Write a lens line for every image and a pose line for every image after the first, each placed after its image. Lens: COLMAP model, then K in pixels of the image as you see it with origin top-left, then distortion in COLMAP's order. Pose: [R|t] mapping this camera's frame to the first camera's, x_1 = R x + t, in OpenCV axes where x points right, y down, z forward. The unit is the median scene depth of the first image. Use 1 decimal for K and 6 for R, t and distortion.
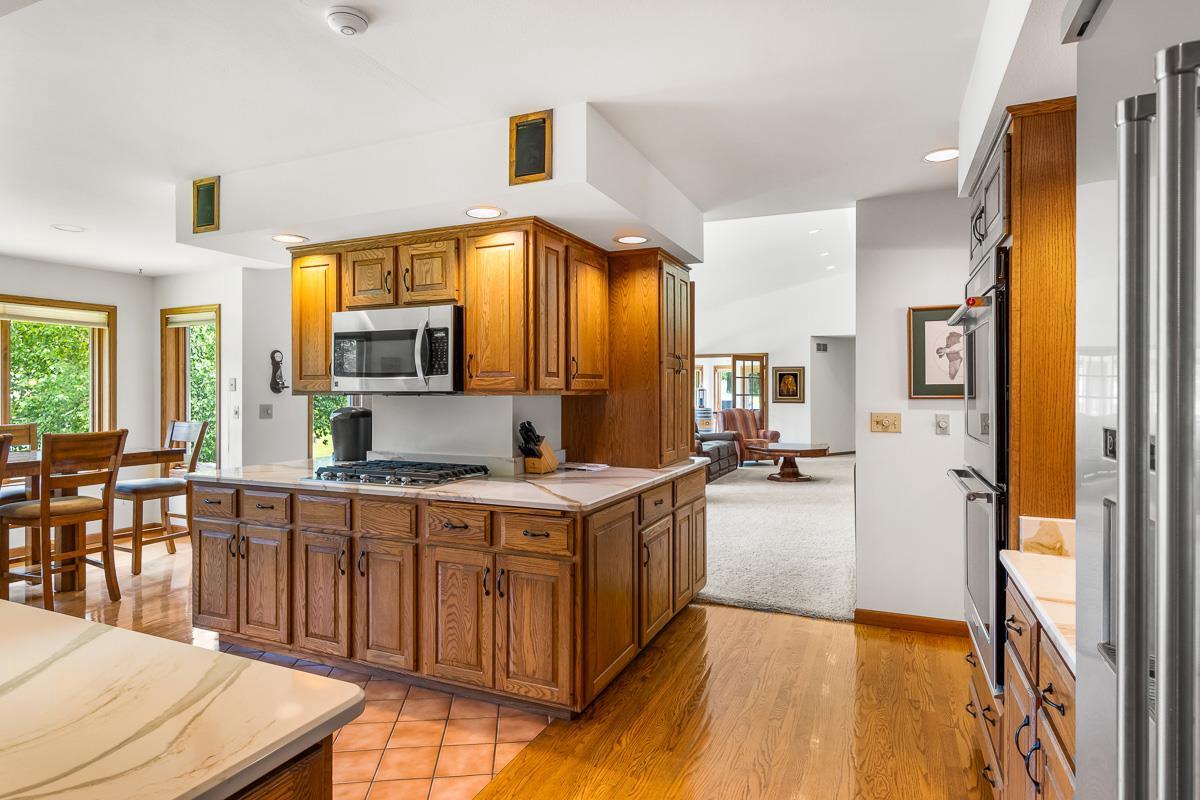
lens RADIAL K [[654.4, 0, 600.0], [0, 654.4, 400.0], [0, 0, 1]] dist [0.002166, 0.001113]
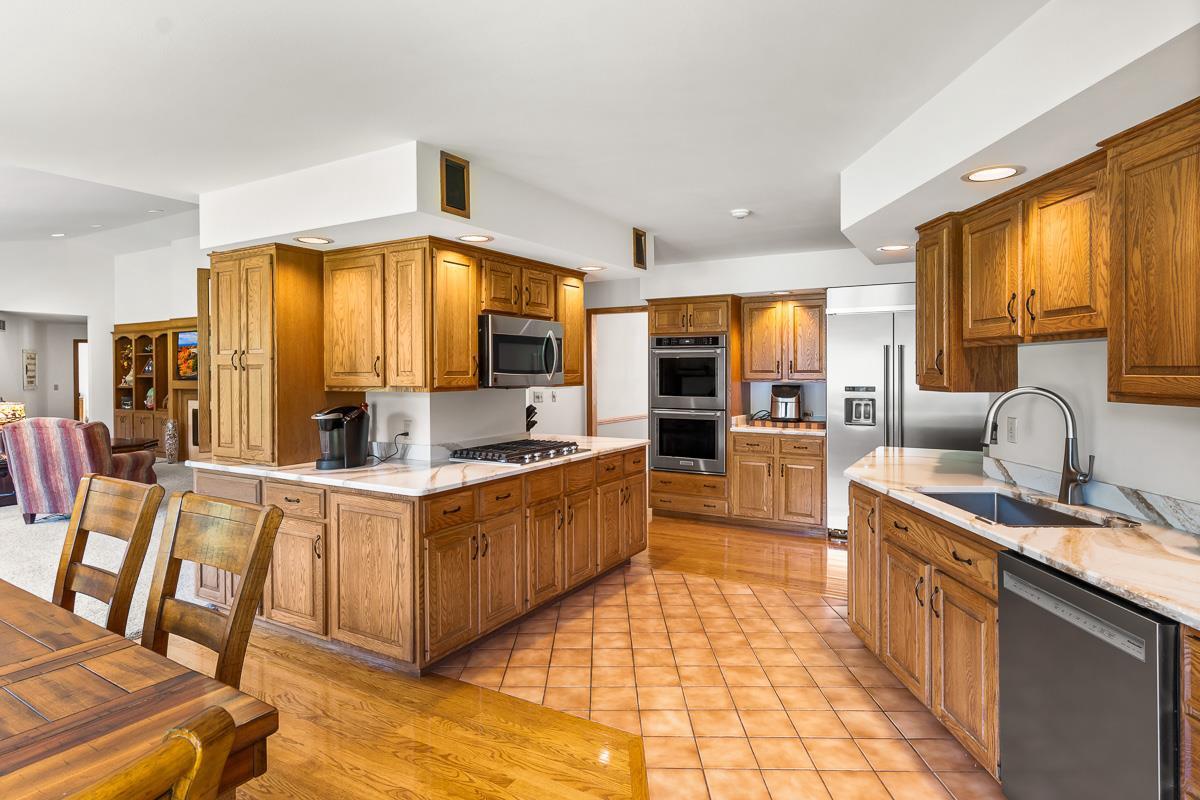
lens RADIAL K [[669.1, 0, 600.0], [0, 669.1, 400.0], [0, 0, 1]] dist [-0.000207, 0.000873]
pose [[0.103928, -0.044280, 0.993599, -0.528198], [0.017735, 0.998932, 0.042663, -0.012569], [-0.994427, 0.013188, 0.104602, 0.246031]]
